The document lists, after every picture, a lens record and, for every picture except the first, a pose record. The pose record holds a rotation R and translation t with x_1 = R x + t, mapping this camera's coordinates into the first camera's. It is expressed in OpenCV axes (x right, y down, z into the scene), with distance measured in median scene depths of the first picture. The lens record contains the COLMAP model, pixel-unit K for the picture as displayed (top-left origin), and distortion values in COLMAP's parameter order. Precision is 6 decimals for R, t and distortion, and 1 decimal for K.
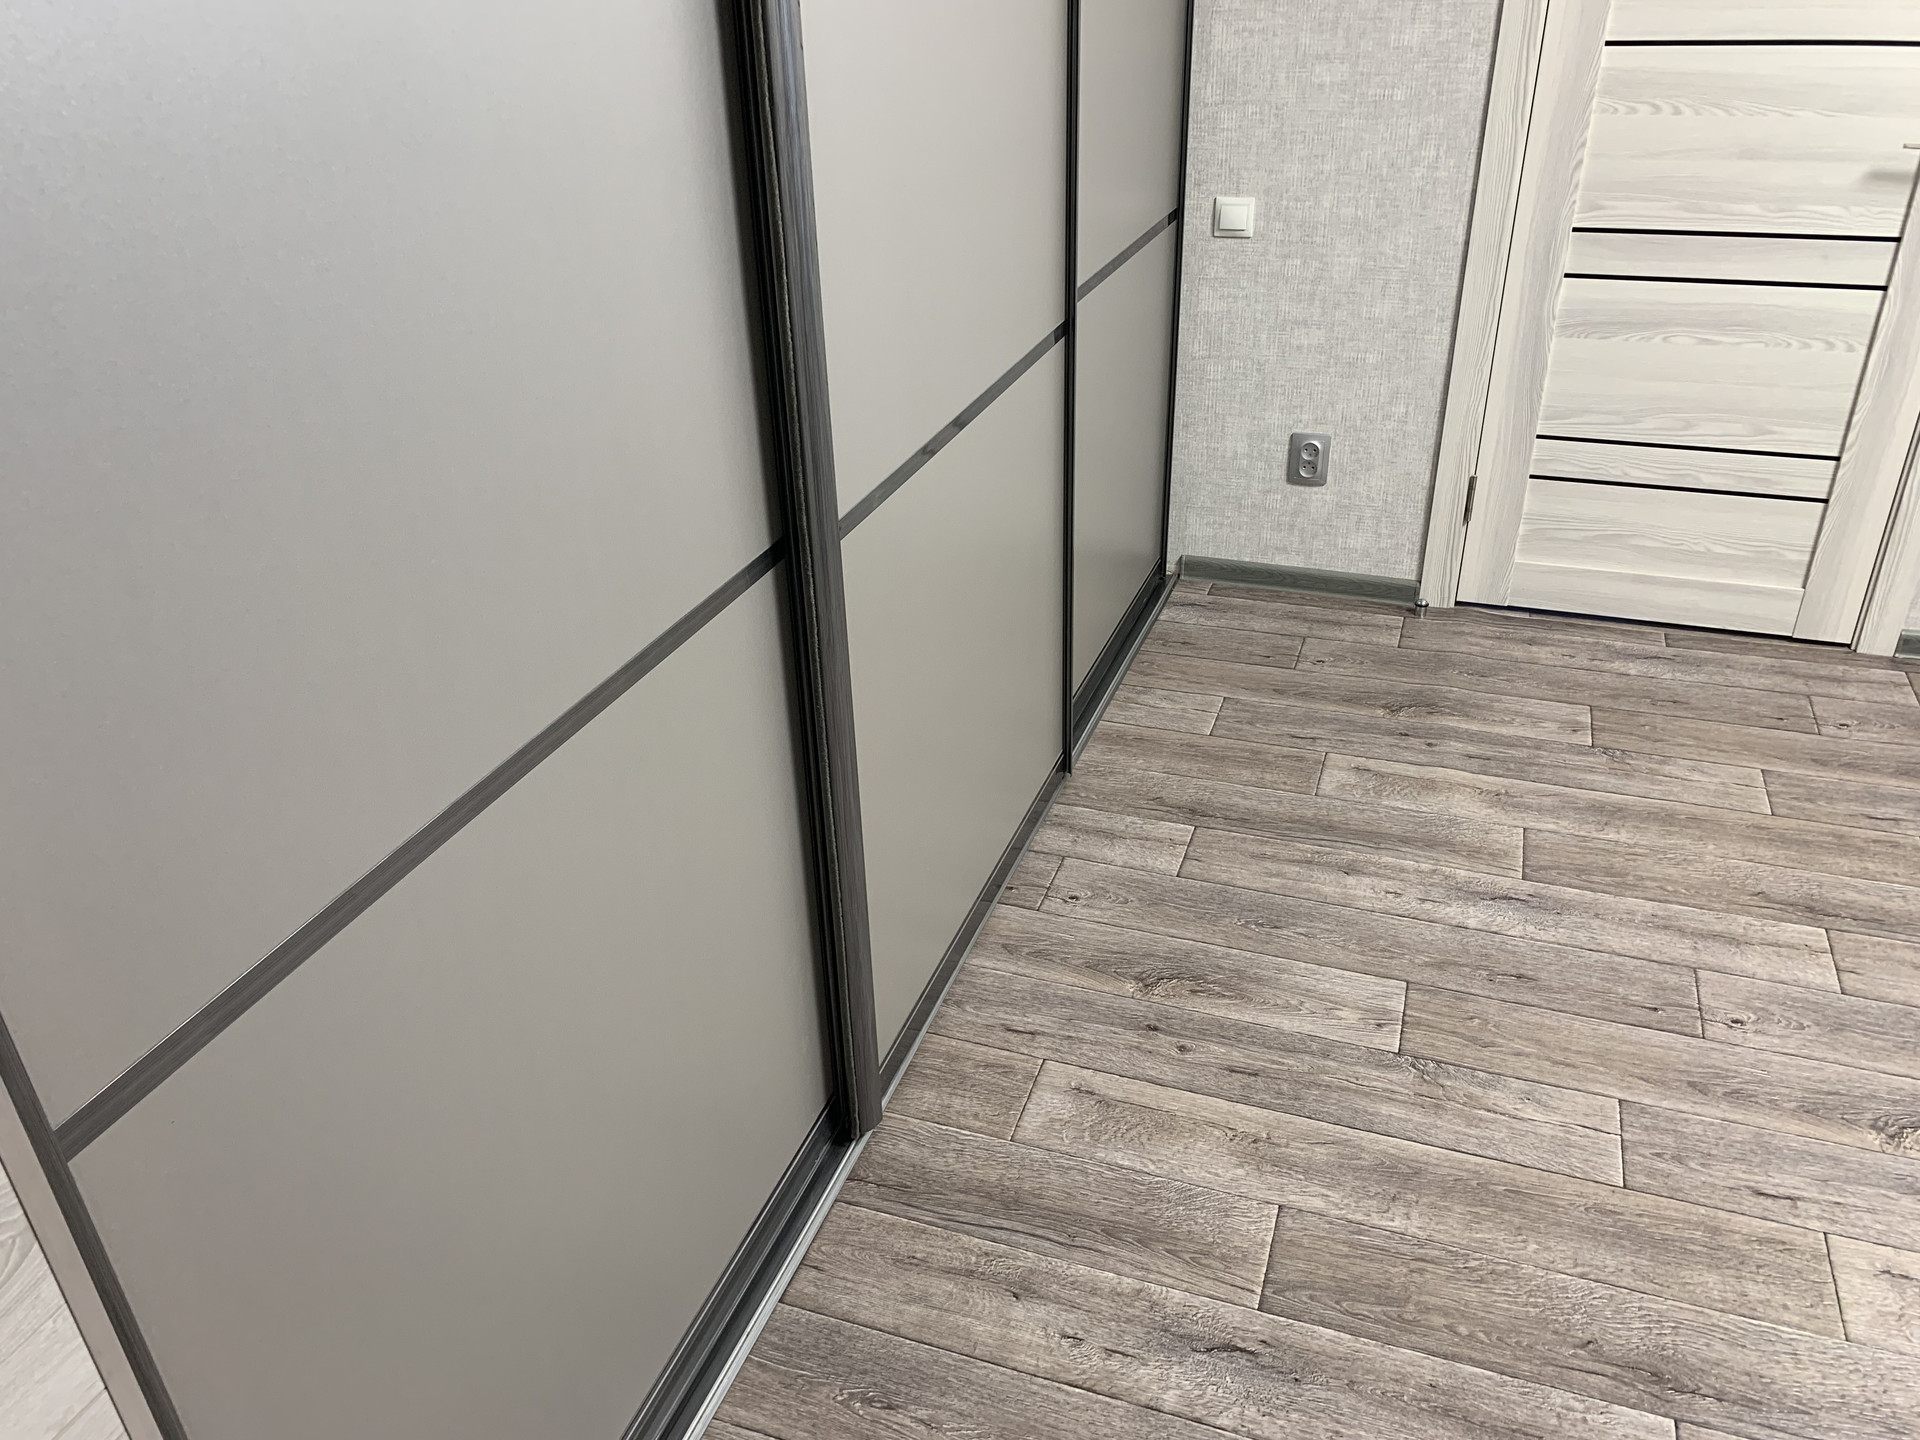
lens RADIAL K [[1465.9, 0, 966.9], [0, 1465.9, 728.6], [0, 0, 1]] dist [0.054068, -0.065743]
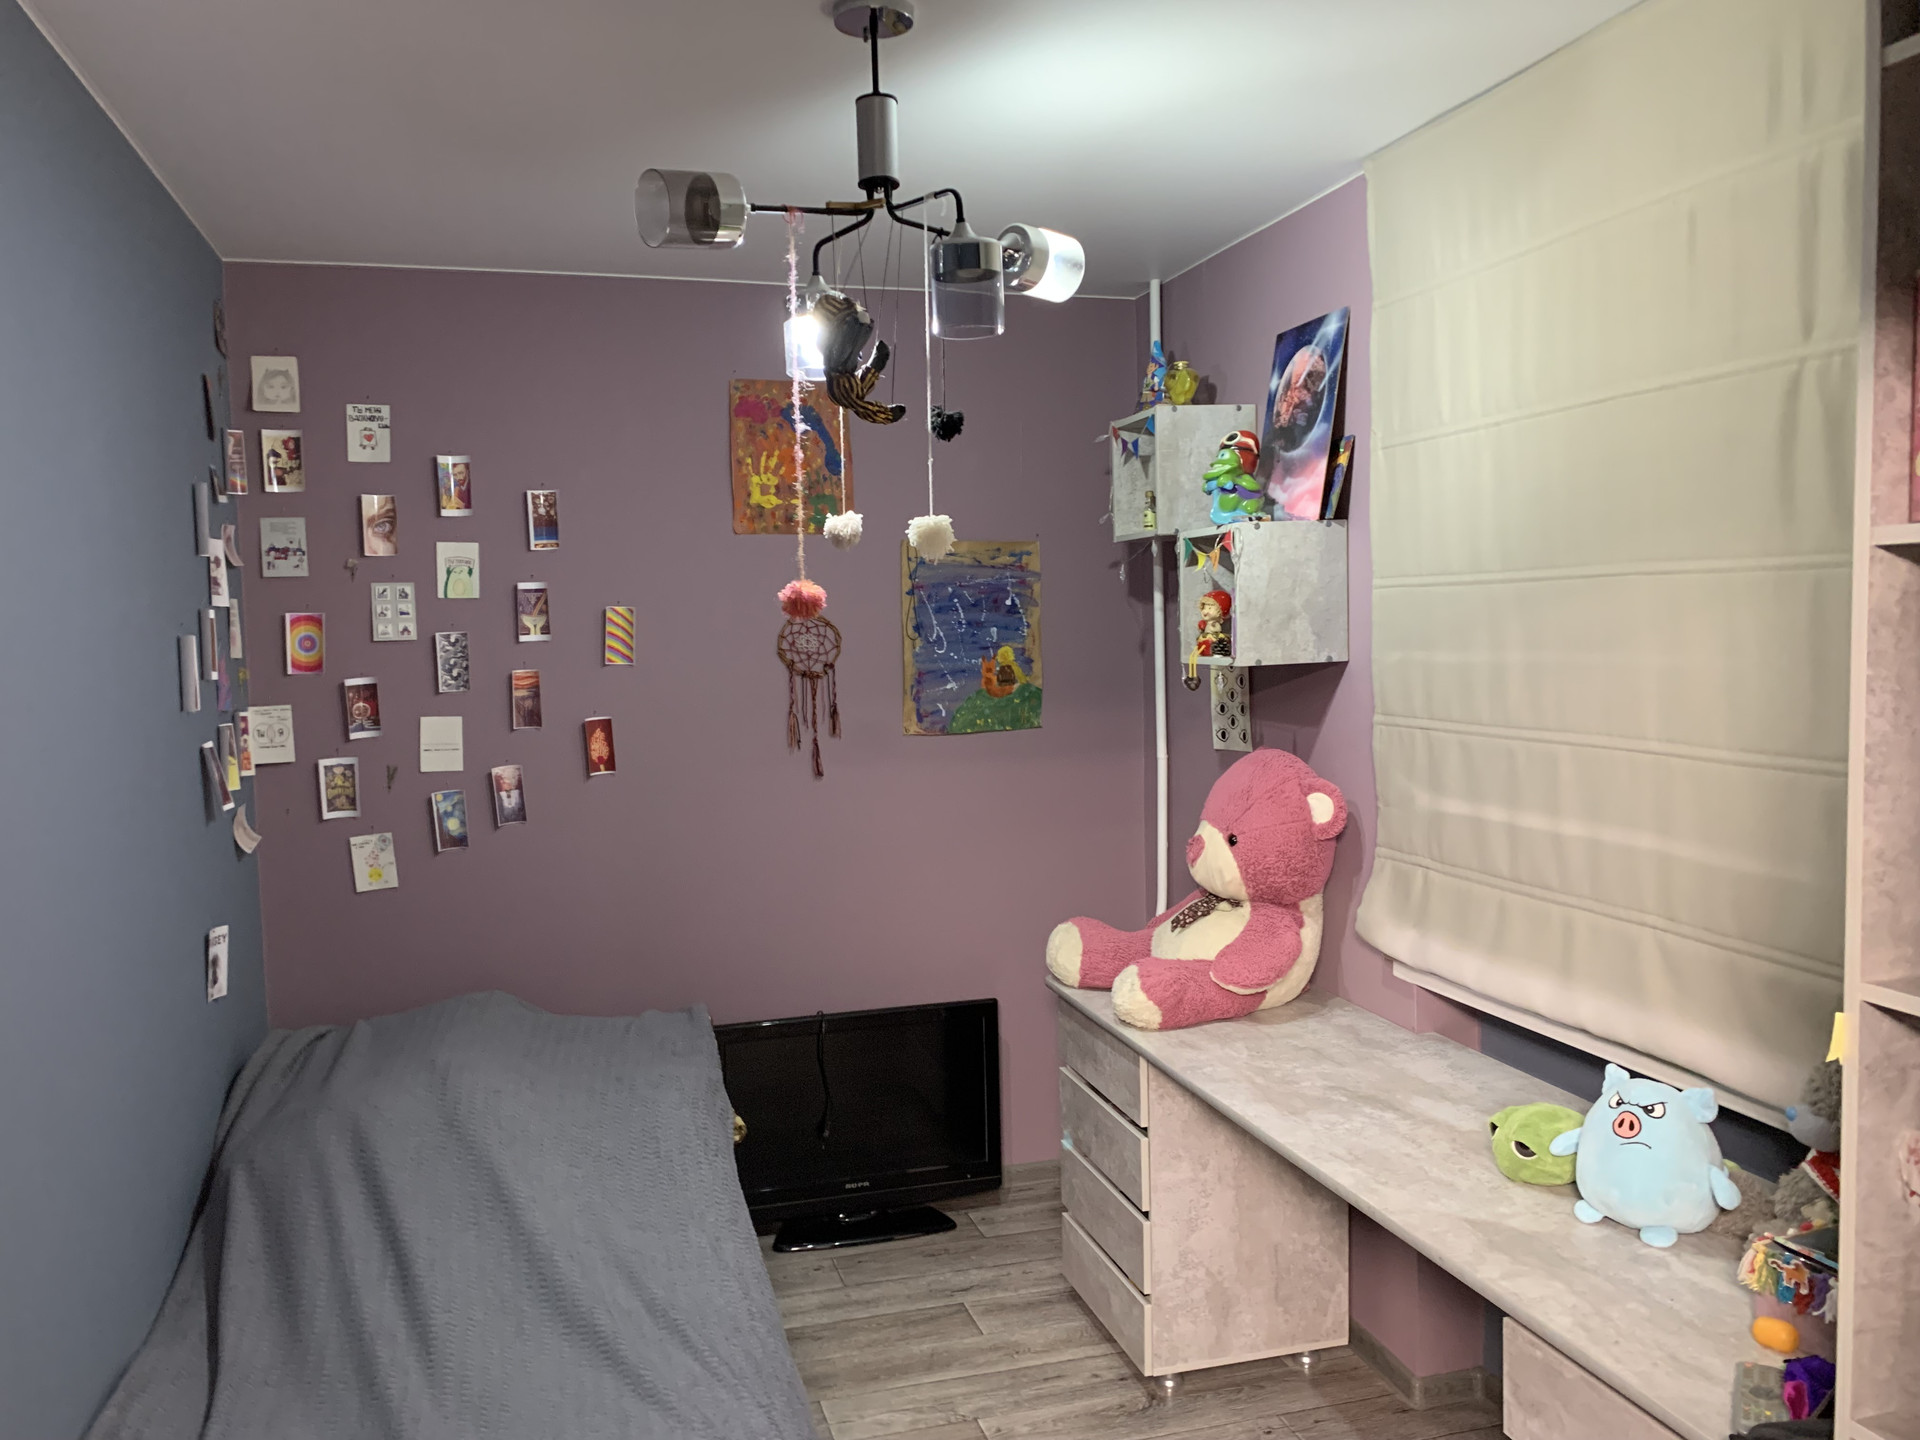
lens RADIAL K [[1465.9, 0, 966.1], [0, 1465.9, 716.8], [0, 0, 1]] dist [0.054068, -0.065743]
pose [[-0.811981, 0.080235, -0.578142, 1.977168], [-0.257996, 0.839157, 0.478805, -1.803675], [0.523569, 0.537939, -0.660679, 2.817397]]
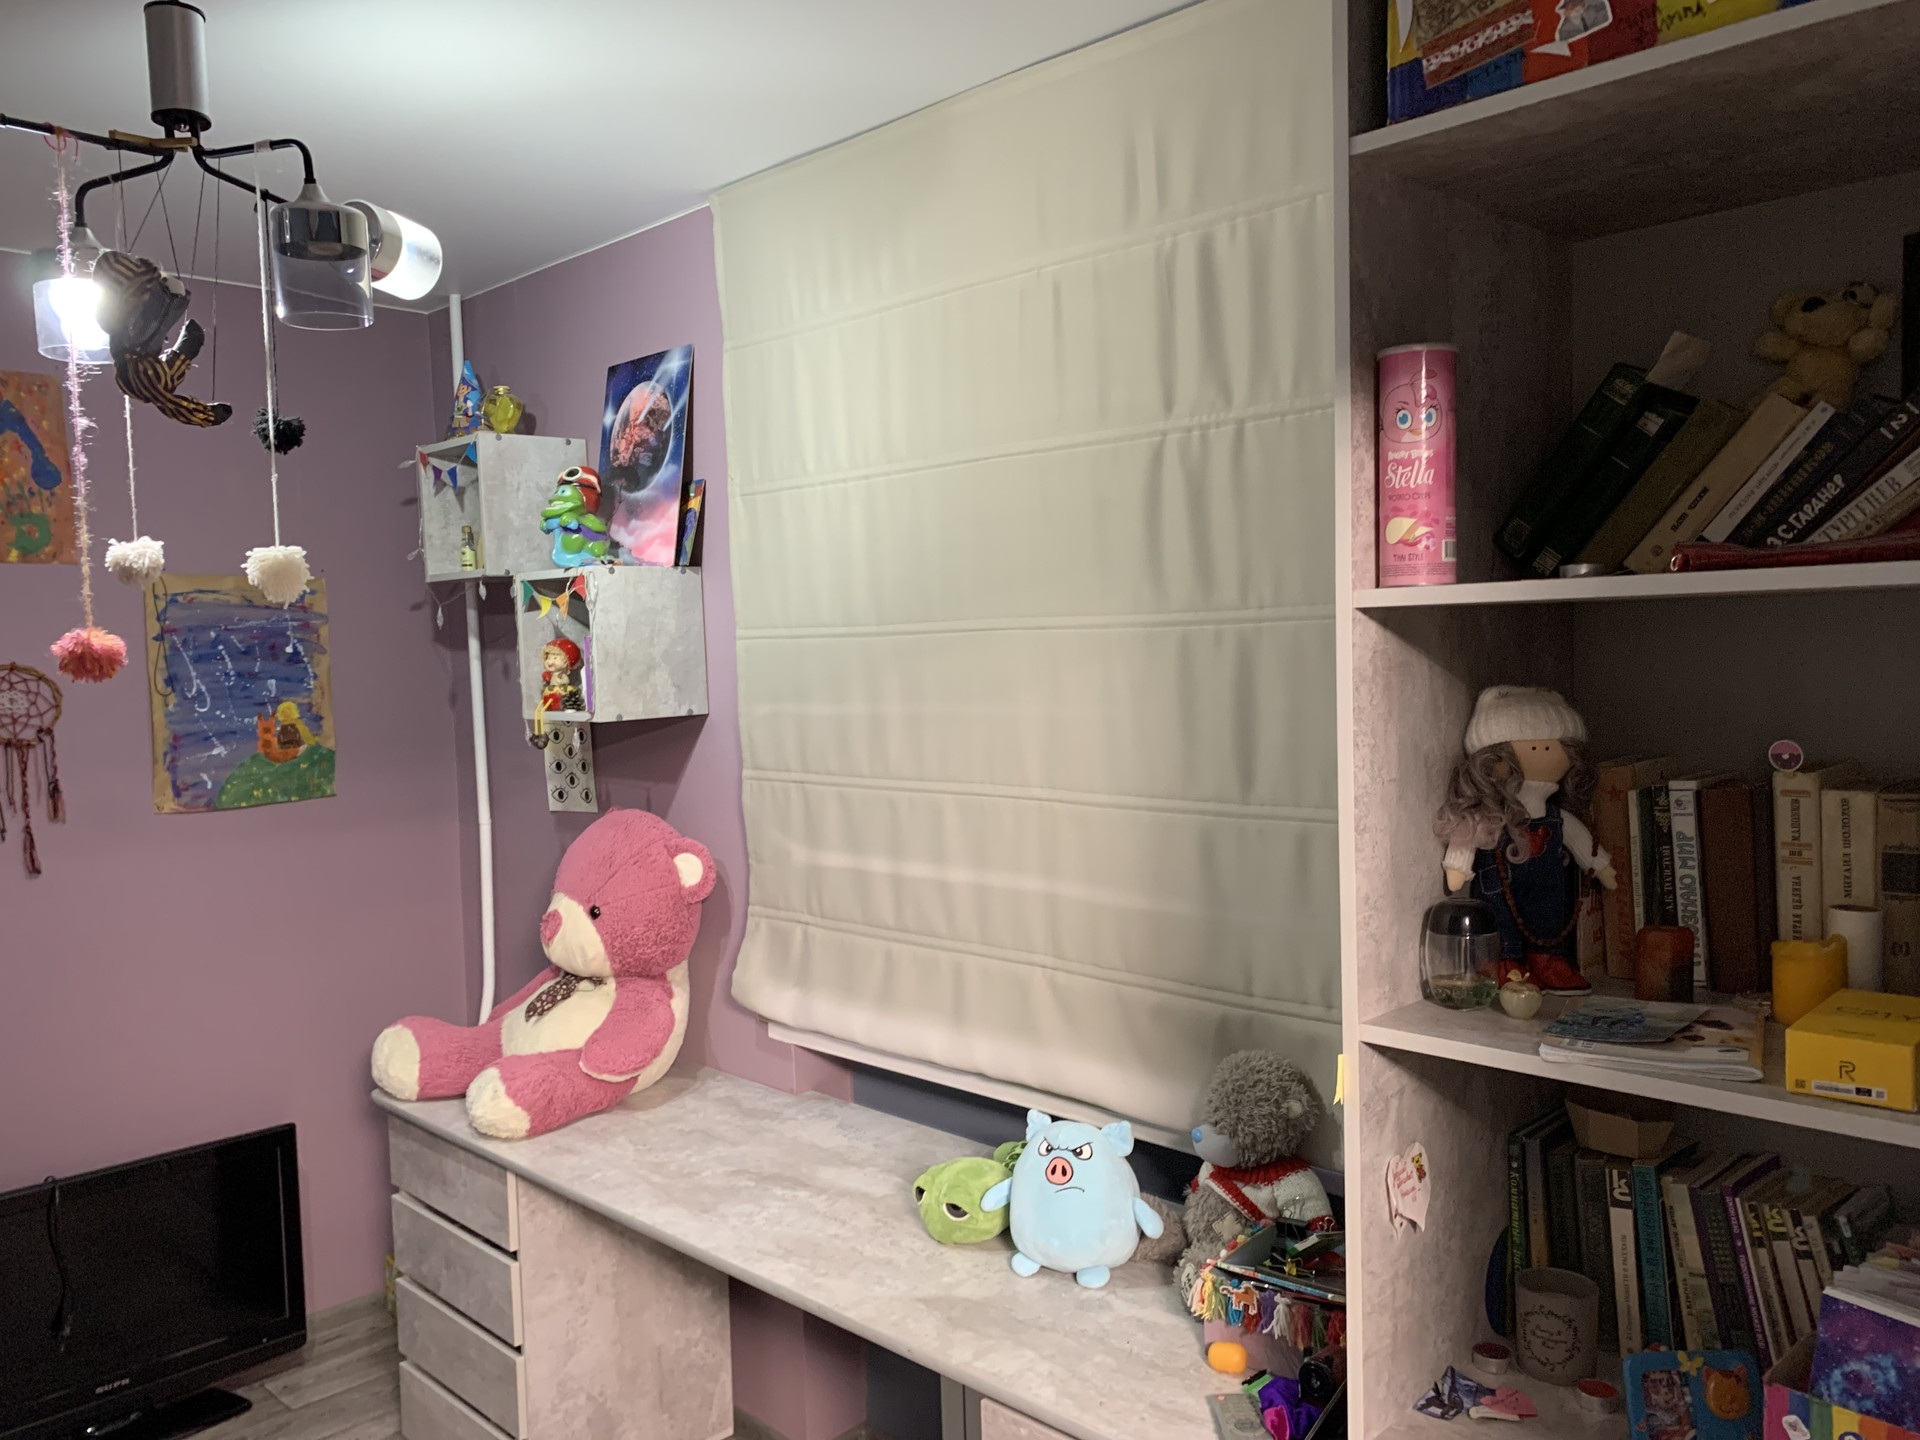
lens RADIAL K [[1465.9, 0, 967.0], [0, 1465.9, 729.7], [0, 0, 1]] dist [0.054068, -0.065743]
pose [[-0.432091, 0.085993, -0.897721, 1.963289], [-0.424727, 0.858730, 0.286688, -1.705500], [0.795553, 0.505161, -0.334526, 2.622774]]
